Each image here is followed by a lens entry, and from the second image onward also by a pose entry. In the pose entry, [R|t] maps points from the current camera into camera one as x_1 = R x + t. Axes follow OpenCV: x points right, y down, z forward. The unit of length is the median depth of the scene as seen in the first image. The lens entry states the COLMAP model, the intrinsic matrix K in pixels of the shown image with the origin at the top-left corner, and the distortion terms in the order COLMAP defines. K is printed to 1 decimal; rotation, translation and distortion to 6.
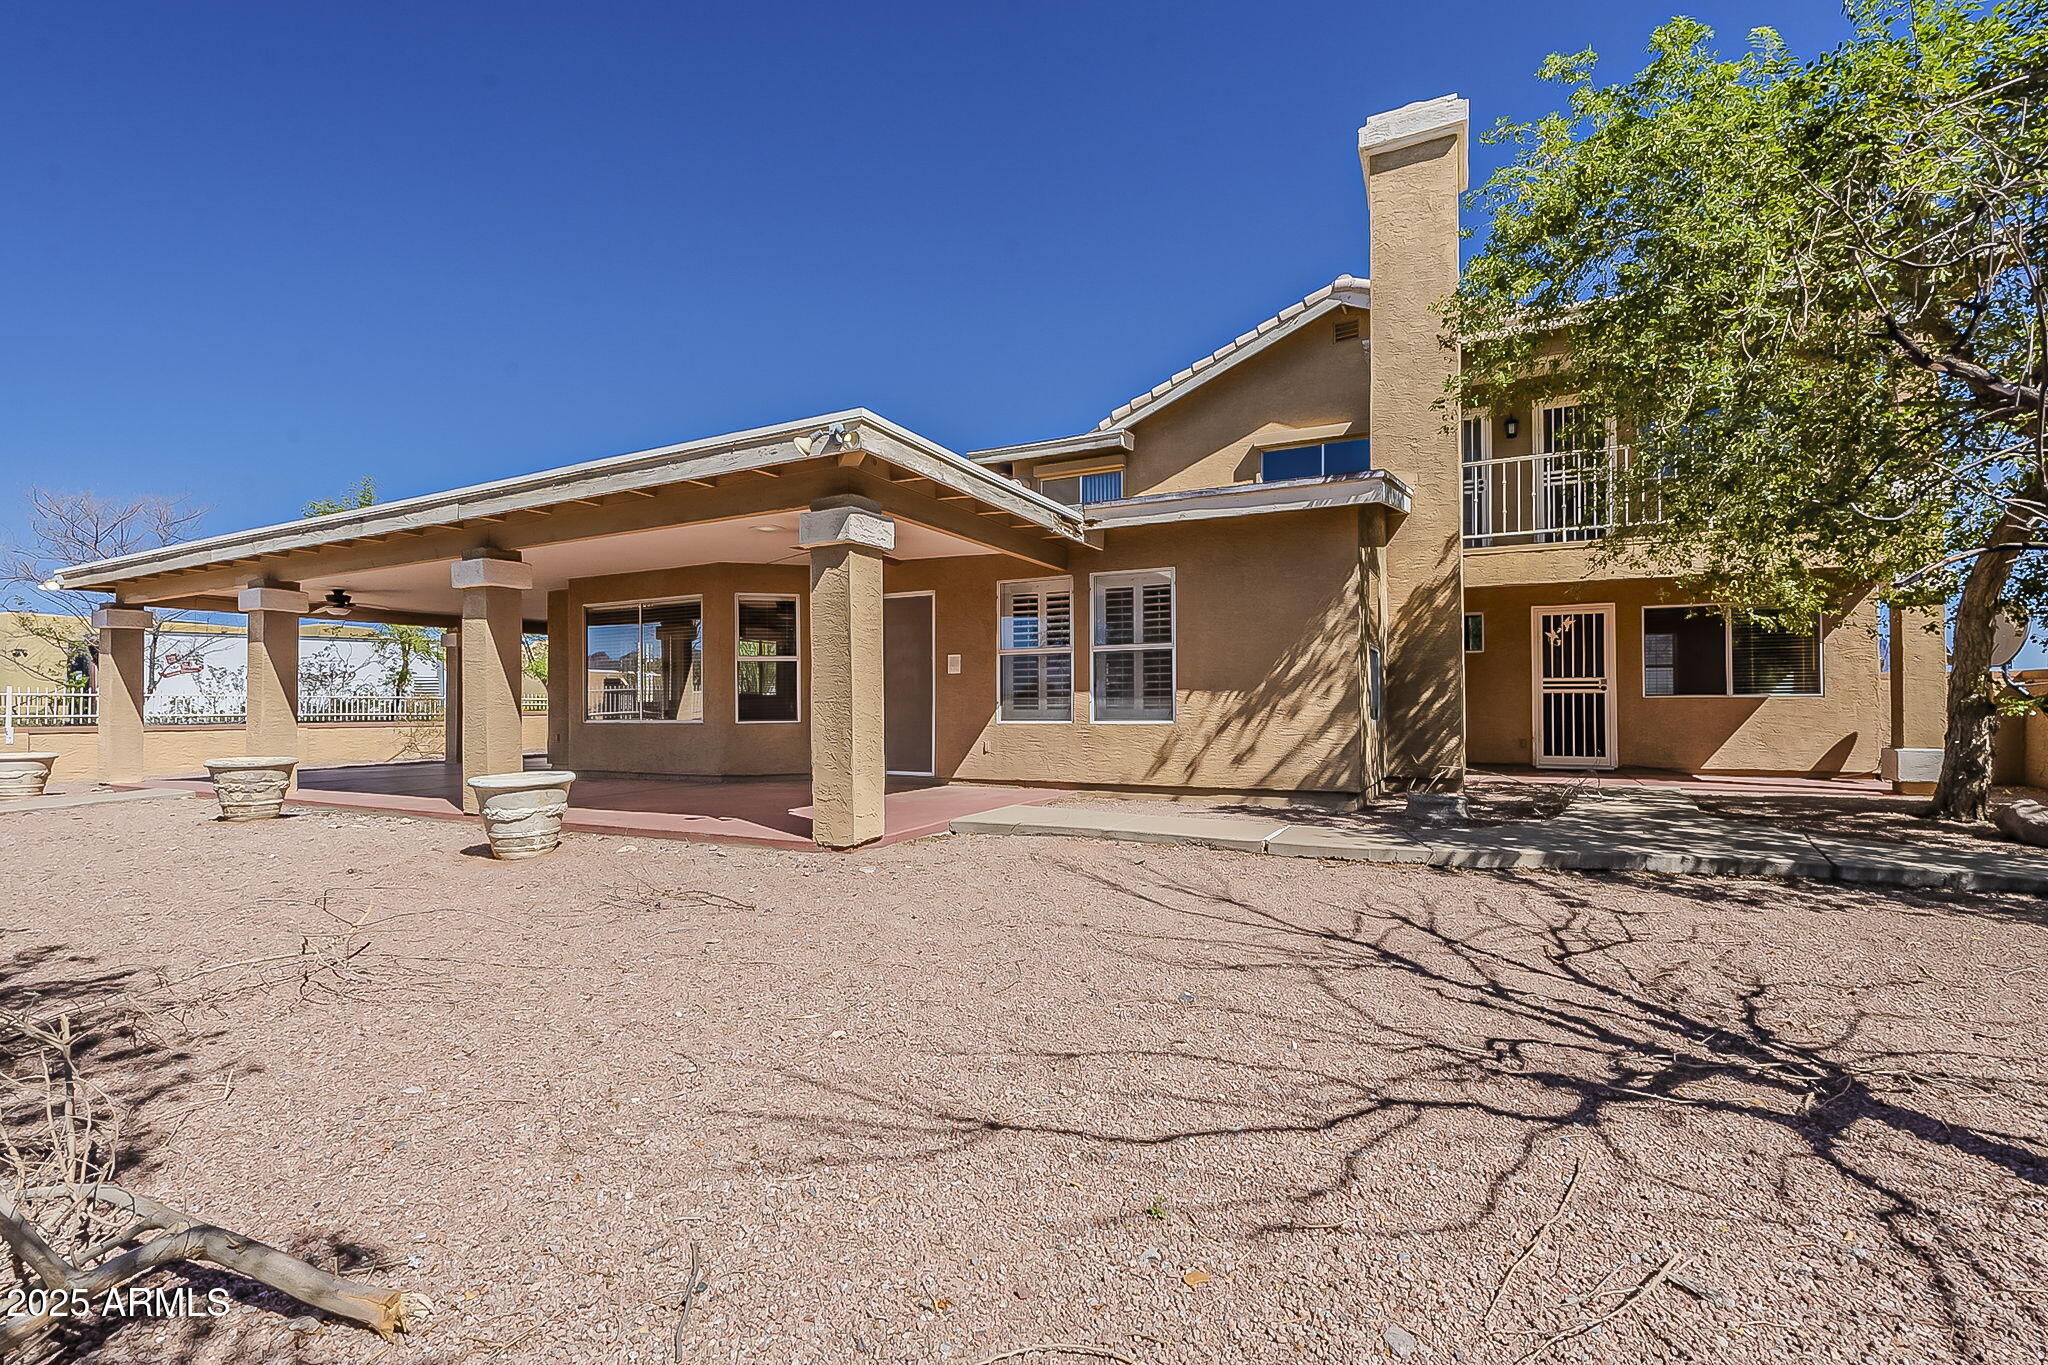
lens RADIAL K [[902.0, 0, 1018.1], [0, 902.0, 679.1], [0, 0, 1]] dist [0.001529, 0.000107]
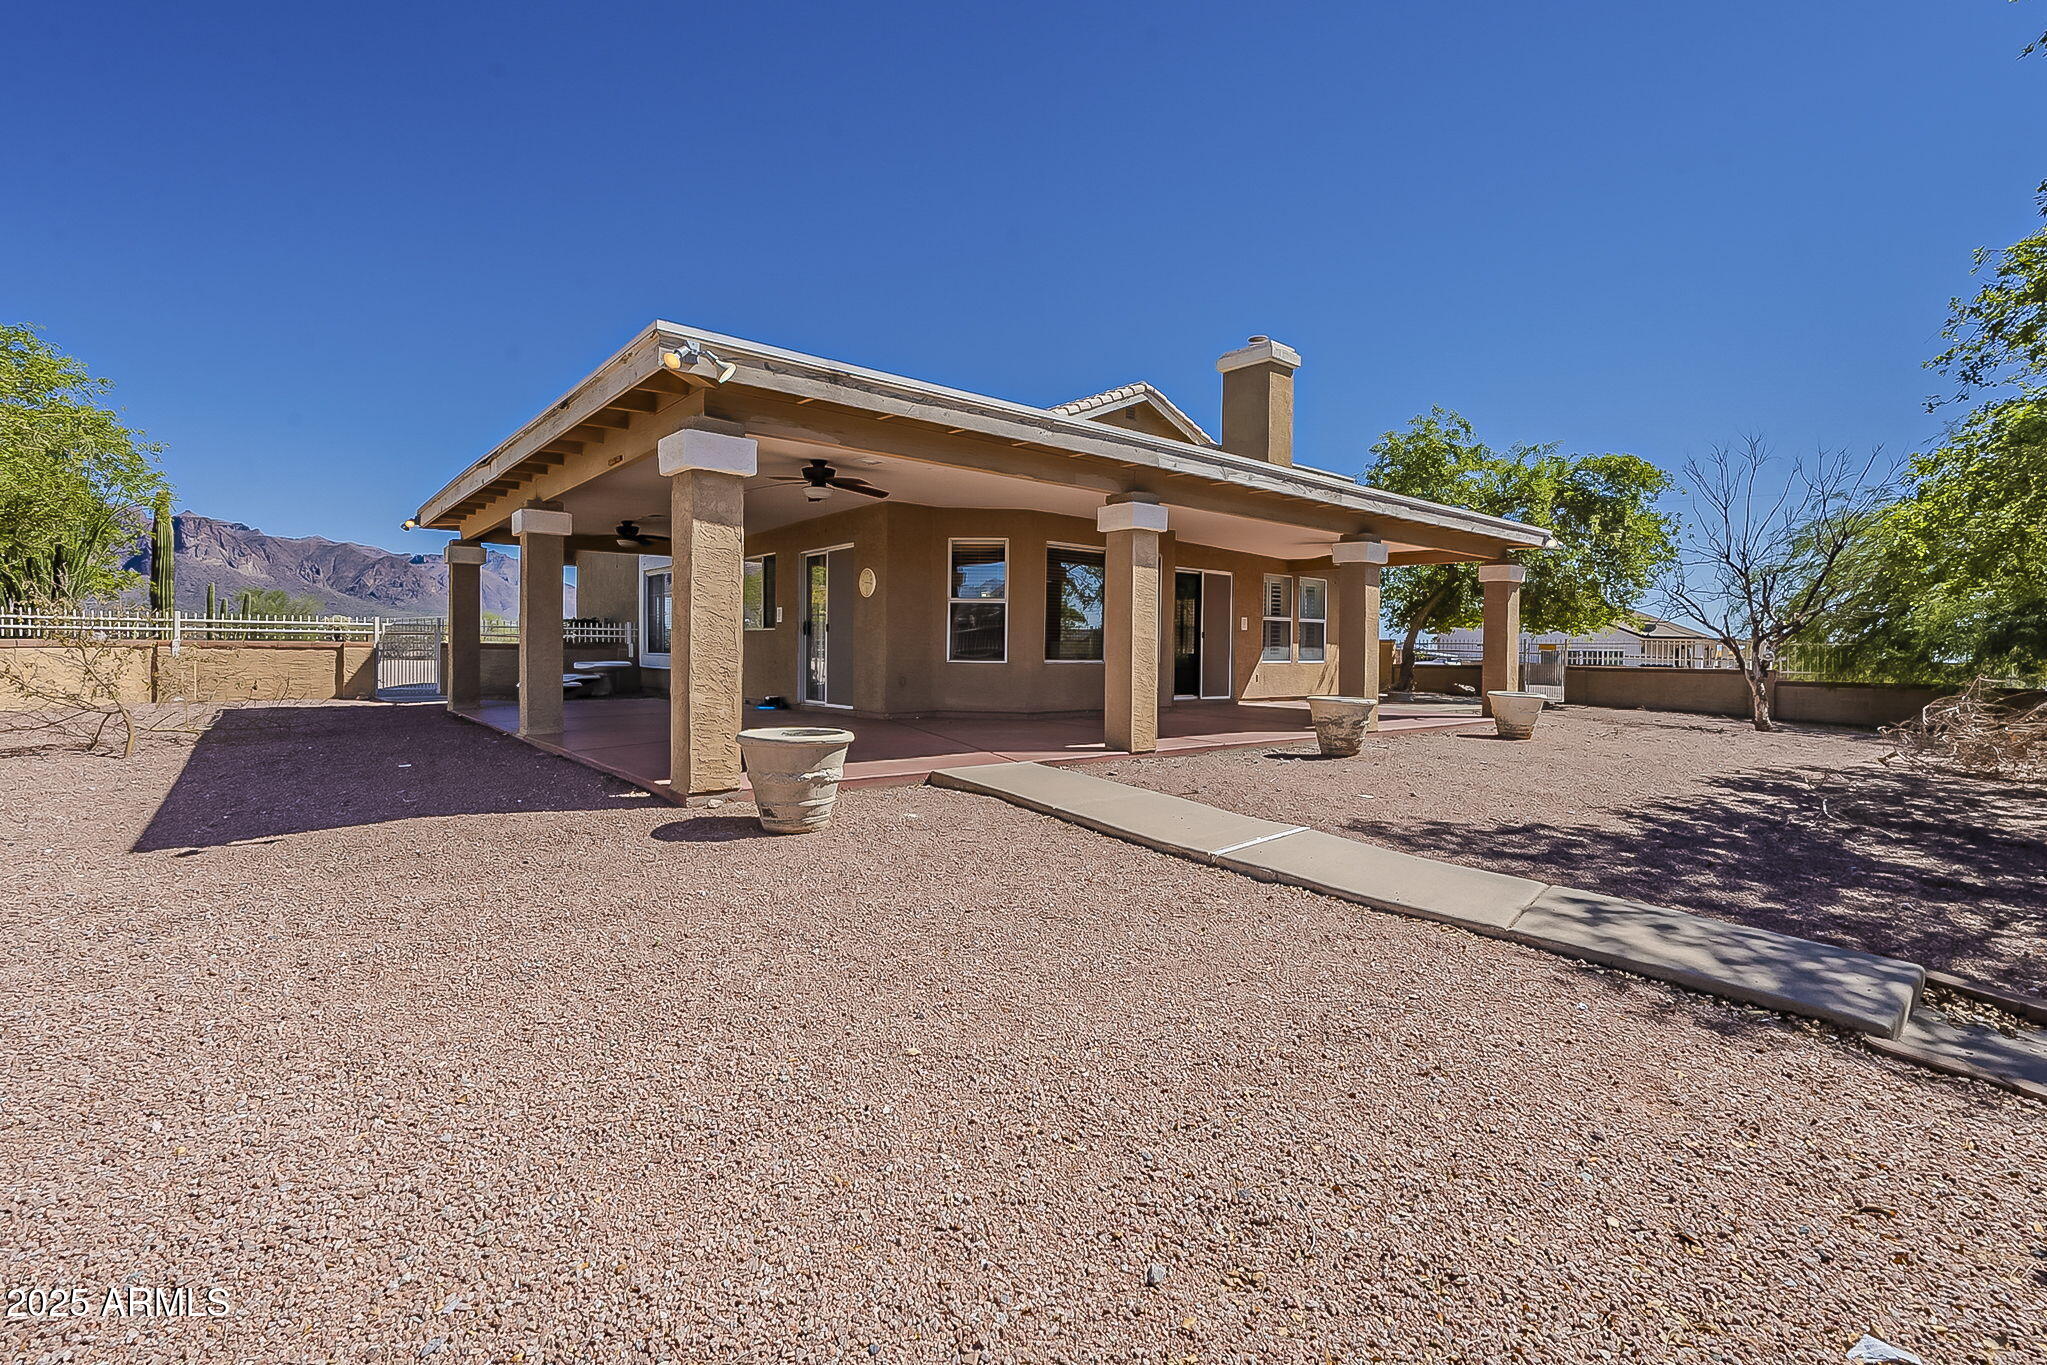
lens RADIAL K [[901.5, 0, 1017.6], [0, 901.5, 679.1], [0, 0, 1]] dist [0.001529, 0.000107]
pose [[0.373941, -0.023745, 0.927148, -1.521527], [-0.045846, 0.997977, 0.044050, 0.025688], [-0.926319, -0.058978, 0.372096, 0.726455]]
